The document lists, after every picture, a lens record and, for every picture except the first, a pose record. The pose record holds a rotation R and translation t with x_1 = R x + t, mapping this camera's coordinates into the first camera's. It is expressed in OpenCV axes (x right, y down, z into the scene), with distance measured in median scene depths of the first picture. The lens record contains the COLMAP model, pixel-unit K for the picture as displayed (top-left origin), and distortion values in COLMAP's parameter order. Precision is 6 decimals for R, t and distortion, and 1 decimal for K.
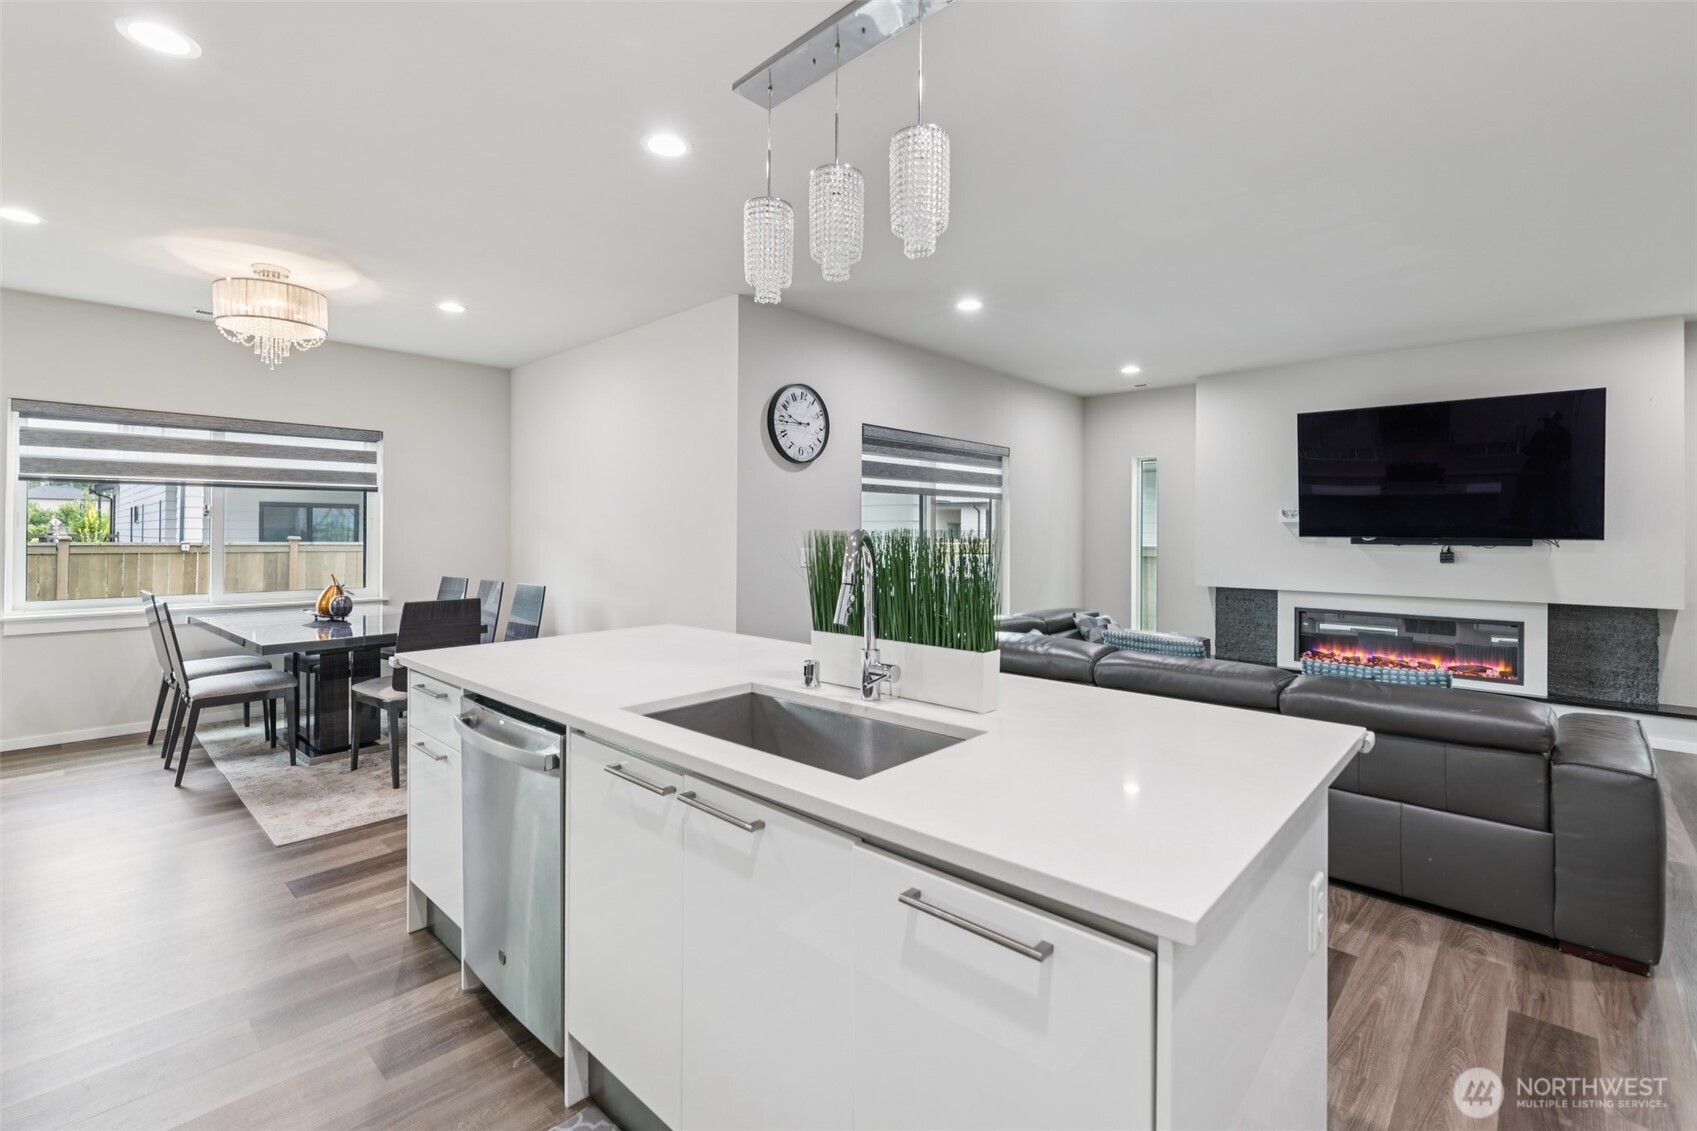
lens RADIAL K [[754.1, 0, 844.8], [0, 754.1, 526.8], [0, 0, 1]] dist [0.000266, 0.000469]
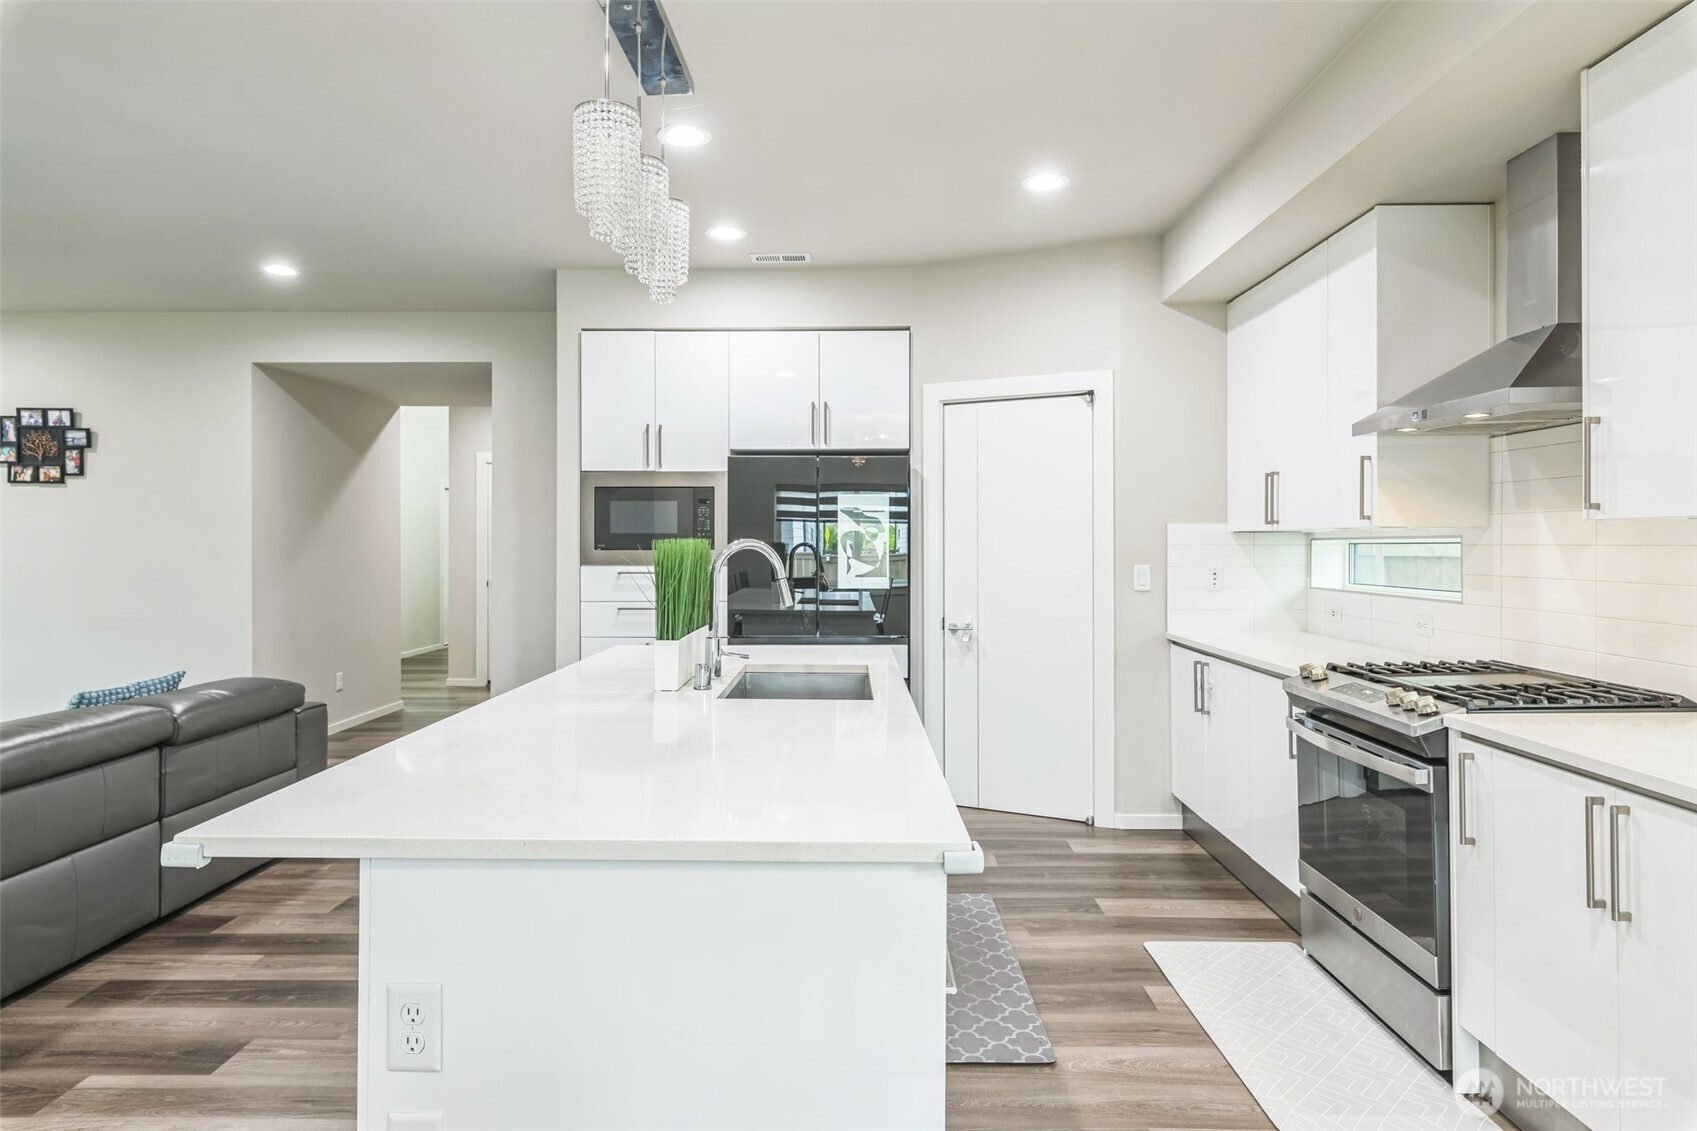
lens RADIAL K [[967.6, 0, 847.9], [0, 967.6, 547.1], [0, 0, 1]] dist [-0.006096, -0.000370]
pose [[-0.675513, -0.008767, 0.737296, -0.436946], [-0.010293, 0.999944, 0.002459, 0.005023], [-0.737276, -0.005928, -0.675565, 0.663558]]
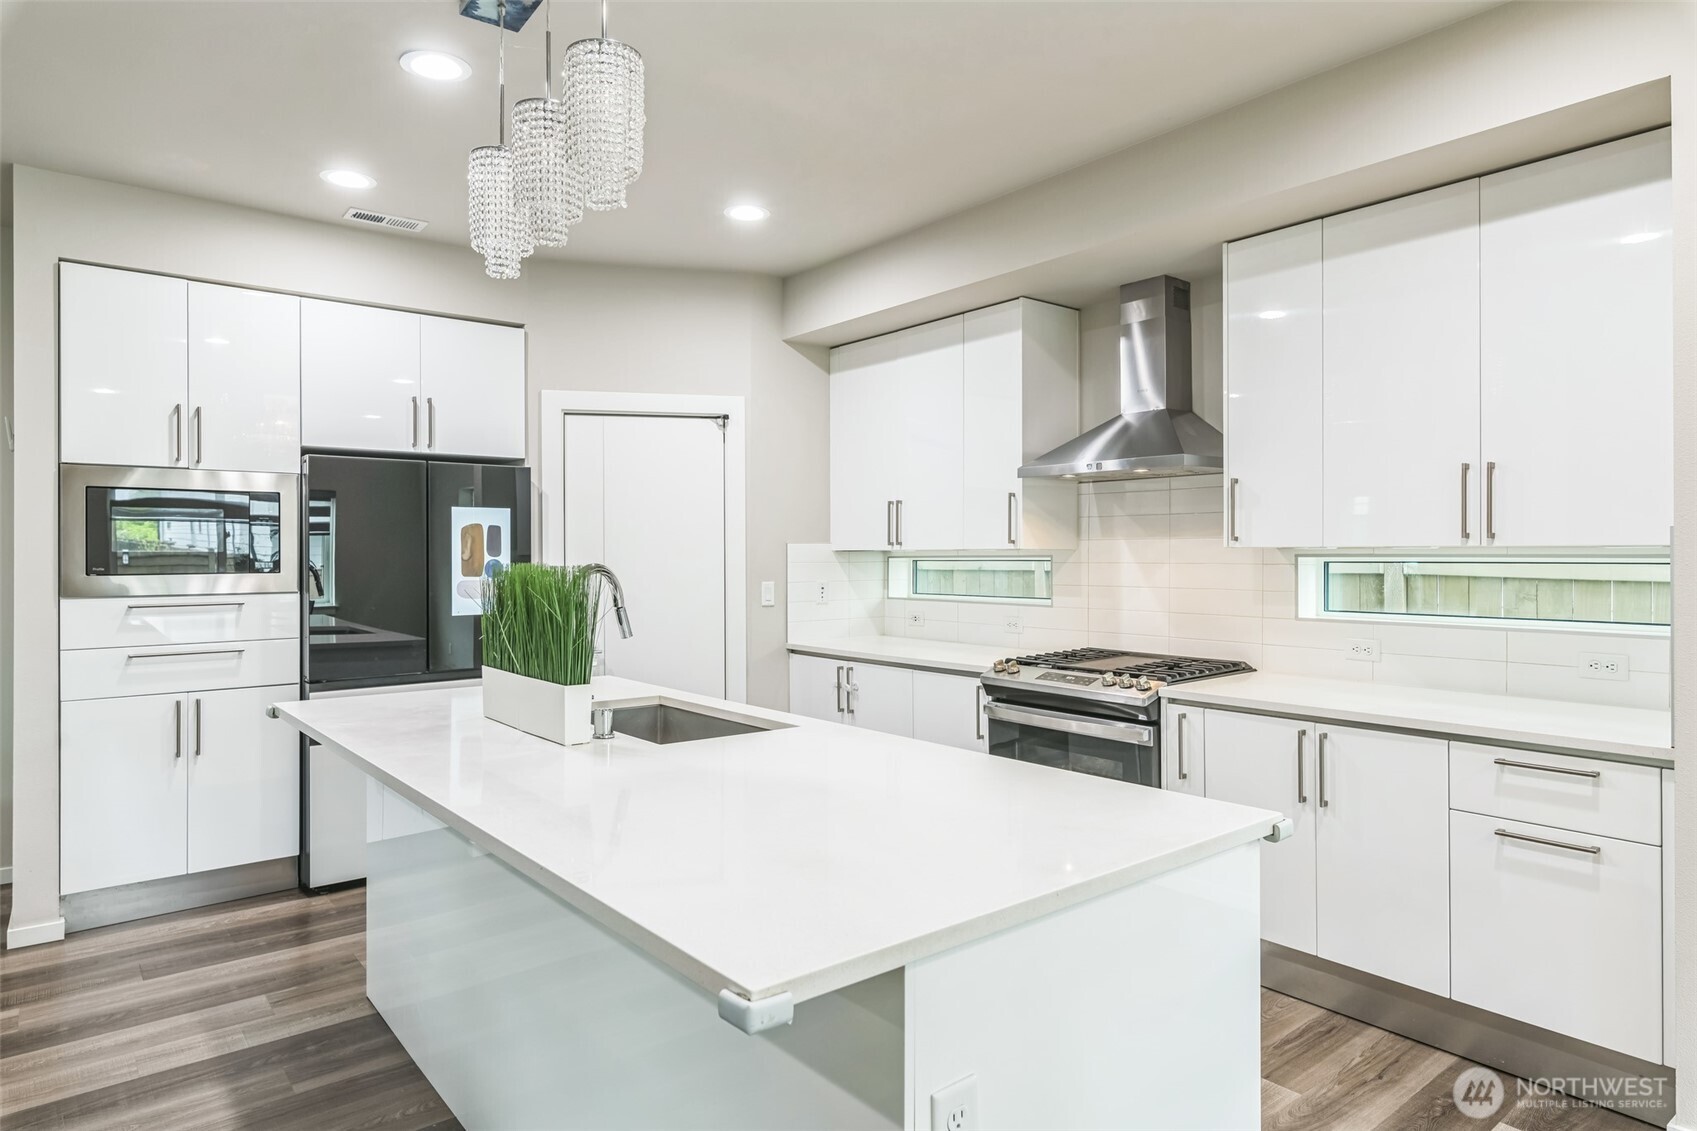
lens RADIAL K [[972.0, 0, 842.8], [0, 972.0, 559.2], [0, 0, 1]] dist [-0.005220, -0.000477]
pose [[-0.991425, -0.003911, 0.130620, -0.175351], [-0.004213, 0.999989, -0.002032, 0.000518], [-0.130610, -0.002565, -0.991430, 0.799053]]
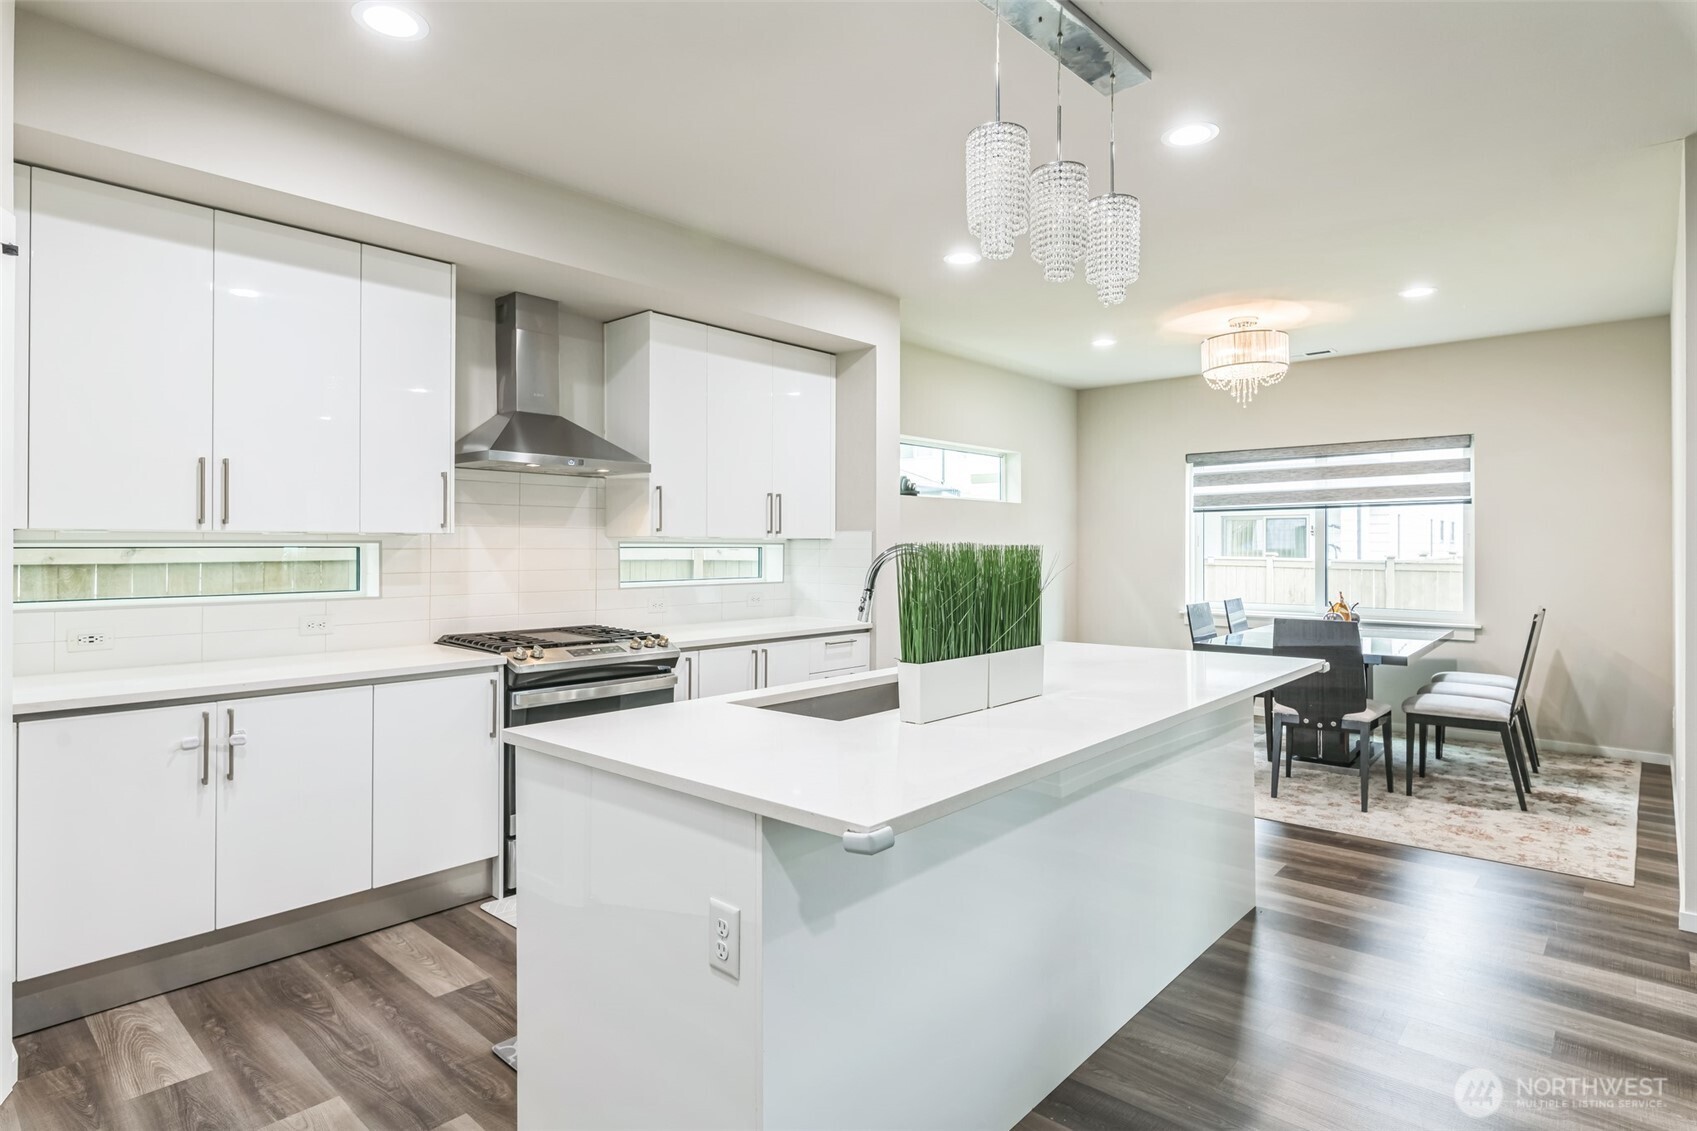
lens RADIAL K [[888.9, 0, 845.4], [0, 888.9, 540.0], [0, 0, 1]] dist [0.001010, -0.008592]
pose [[0.016598, -0.013682, -0.999769, 0.455538], [0.006795, 0.999885, -0.013571, 0.005638], [0.999839, -0.006568, 0.016689, 0.292591]]
